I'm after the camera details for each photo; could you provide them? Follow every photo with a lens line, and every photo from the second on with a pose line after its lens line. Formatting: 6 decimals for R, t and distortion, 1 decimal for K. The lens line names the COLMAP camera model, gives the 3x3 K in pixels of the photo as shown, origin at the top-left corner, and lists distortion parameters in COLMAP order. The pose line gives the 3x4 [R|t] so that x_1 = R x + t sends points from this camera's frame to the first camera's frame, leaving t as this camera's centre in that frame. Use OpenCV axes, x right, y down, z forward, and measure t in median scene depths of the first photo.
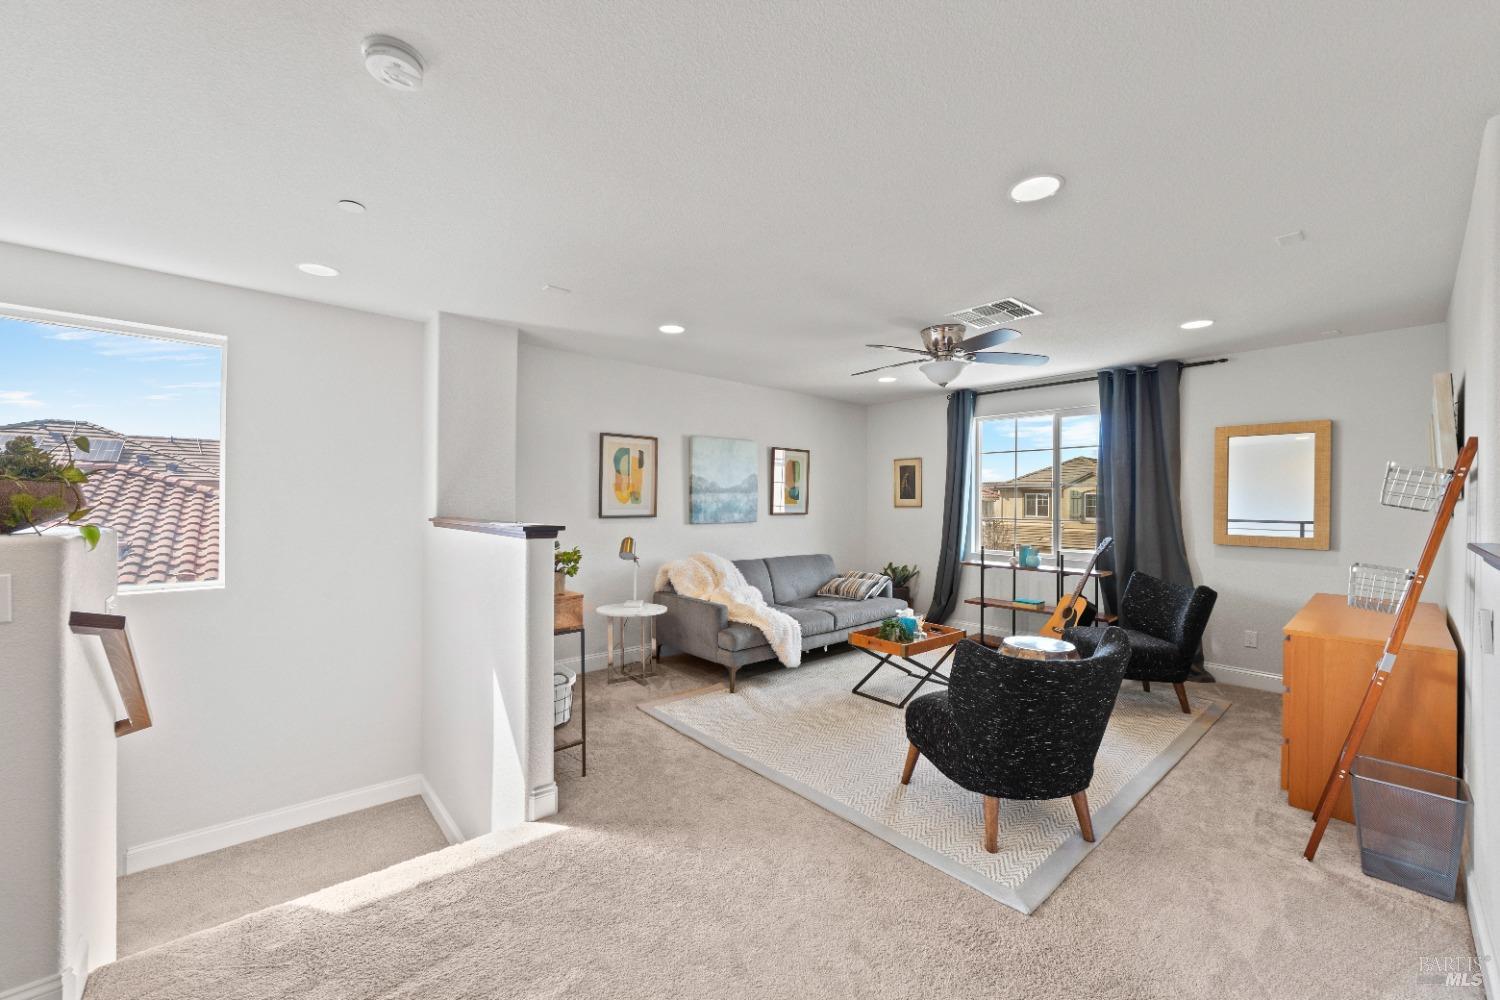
lens RADIAL K [[566.2, 0, 747.0], [0, 566.2, 501.0], [0, 0, 1]] dist [-0.013553, -0.000002]
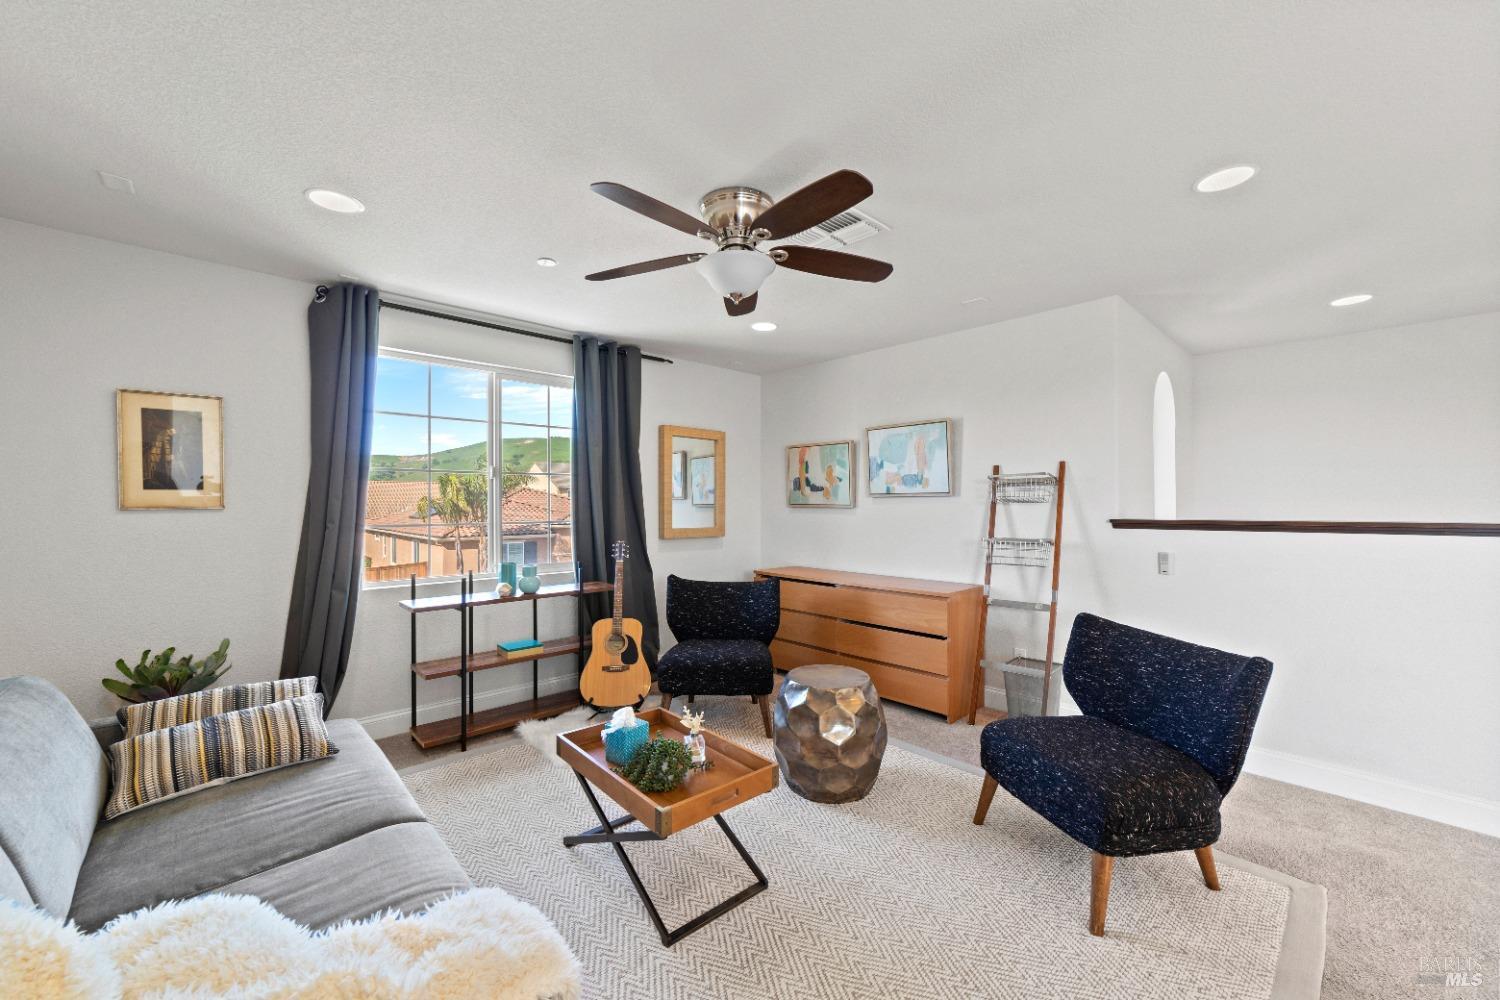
lens RADIAL K [[566.2, 0, 747.0], [0, 566.2, 501.0], [0, 0, 1]] dist [-0.013553, -0.000002]
pose [[-0.000731, -0.013872, 0.999904, -0.182939], [-0.006043, 0.999886, 0.013868, -0.004826], [-0.999981, -0.006032, -0.000815, 0.733767]]
